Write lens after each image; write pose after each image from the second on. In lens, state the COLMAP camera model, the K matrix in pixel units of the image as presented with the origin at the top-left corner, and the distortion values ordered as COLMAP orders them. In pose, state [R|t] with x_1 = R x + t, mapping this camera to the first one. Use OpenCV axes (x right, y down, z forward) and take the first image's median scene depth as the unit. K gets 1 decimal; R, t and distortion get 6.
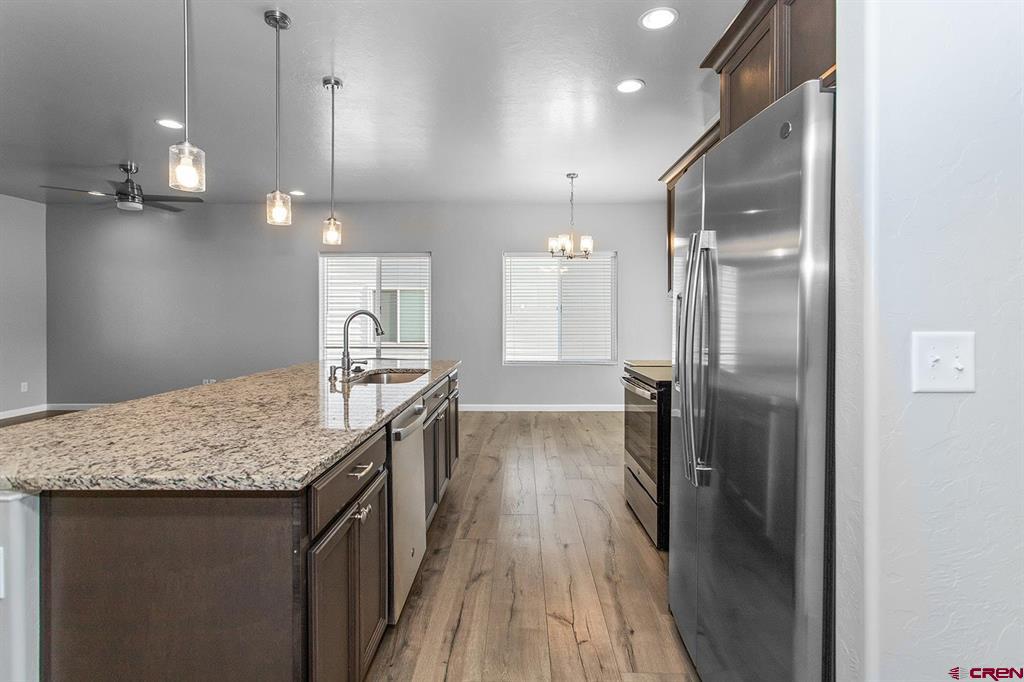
lens RADIAL K [[495.1, 0, 521.7], [0, 495.1, 313.3], [0, 0, 1]] dist [0.002037, 0.002541]
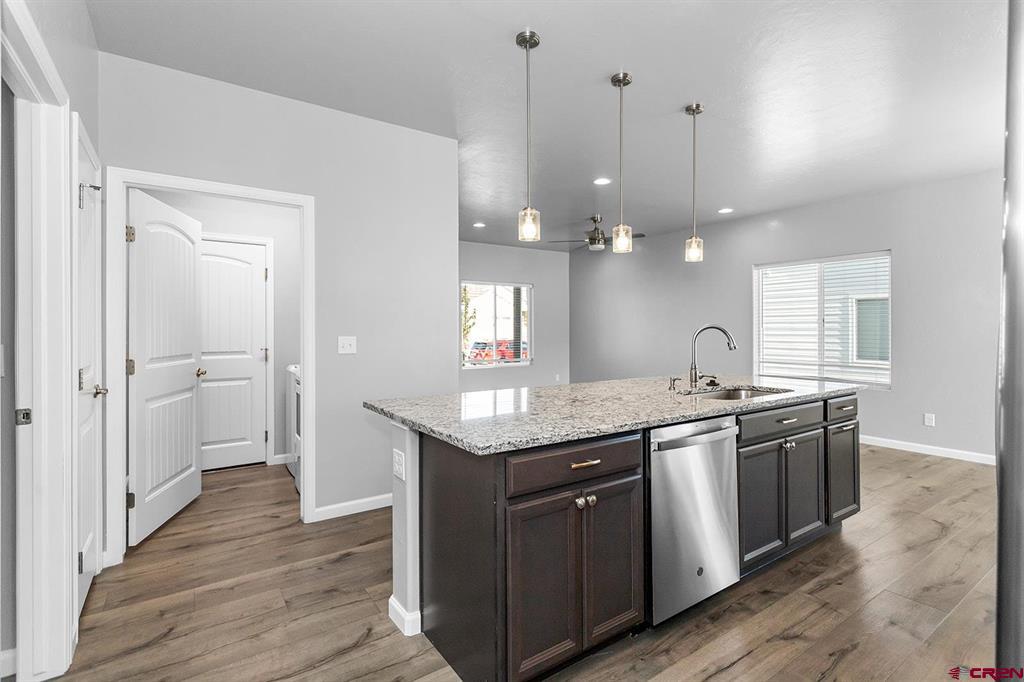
lens RADIAL K [[495.1, 0, 514.3], [0, 495.1, 322.9], [0, 0, 1]] dist [0.002037, 0.002541]
pose [[0.574804, -0.014818, -0.818157, 0.305006], [0.008453, 0.999890, -0.012171, -0.000198], [0.818248, 0.000080, 0.574866, 0.108951]]
